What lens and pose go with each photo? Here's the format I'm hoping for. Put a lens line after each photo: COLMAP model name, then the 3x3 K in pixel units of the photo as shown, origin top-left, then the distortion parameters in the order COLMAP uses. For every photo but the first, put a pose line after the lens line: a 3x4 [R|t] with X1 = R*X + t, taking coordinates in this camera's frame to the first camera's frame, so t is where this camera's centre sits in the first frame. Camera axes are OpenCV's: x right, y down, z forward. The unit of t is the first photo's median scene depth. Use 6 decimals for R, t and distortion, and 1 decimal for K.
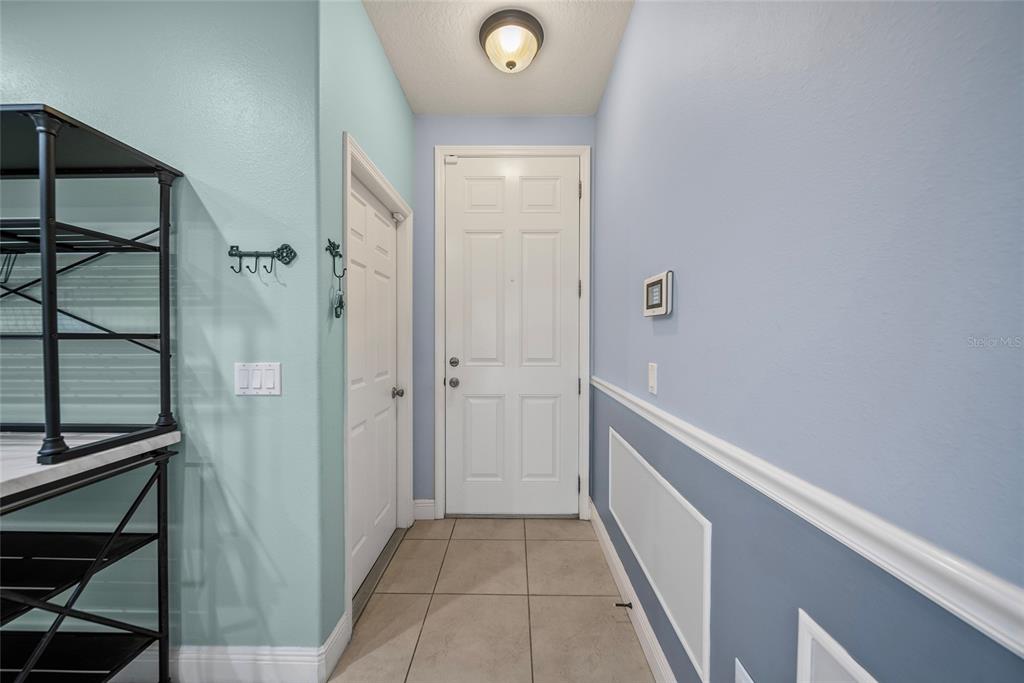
lens RADIAL K [[366.4, 0, 511.3], [0, 366.4, 337.9], [0, 0, 1]] dist [-0.005770, -0.000177]
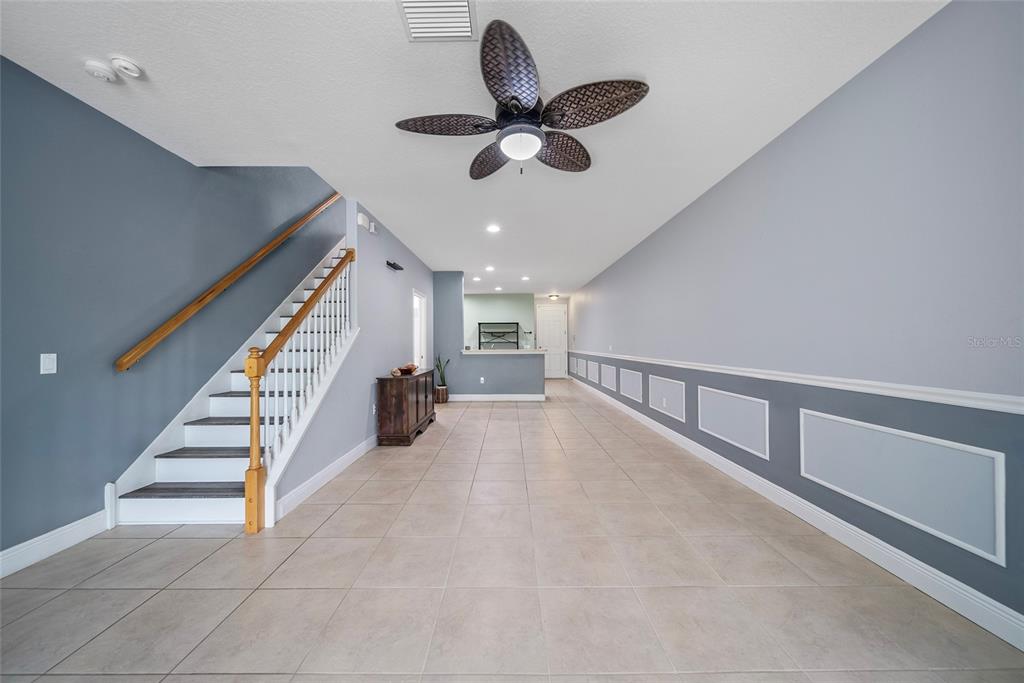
lens RADIAL K [[366.4, 0, 510.2], [0, 366.4, 343.2], [0, 0, 1]] dist [-0.005770, -0.000177]
pose [[0.999759, -0.019625, 0.009829, -1.197574], [0.019769, 0.999695, -0.014782, 0.139781], [-0.009535, 0.014973, 0.999842, -7.744987]]
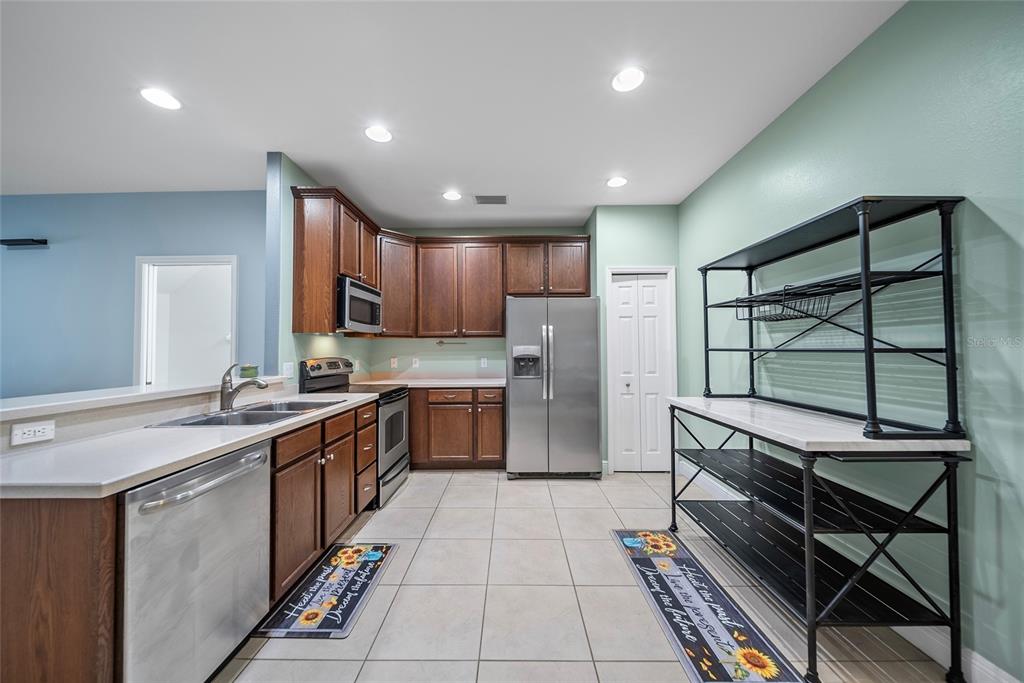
lens RADIAL K [[366.4, 0, 508.6], [0, 366.4, 339.6], [0, 0, 1]] dist [-0.005770, -0.000177]
pose [[0.001762, -0.030115, -0.999545, 0.141217], [-0.002085, 0.999544, -0.030119, -0.001255], [0.999996, 0.002137, 0.001698, -0.333539]]
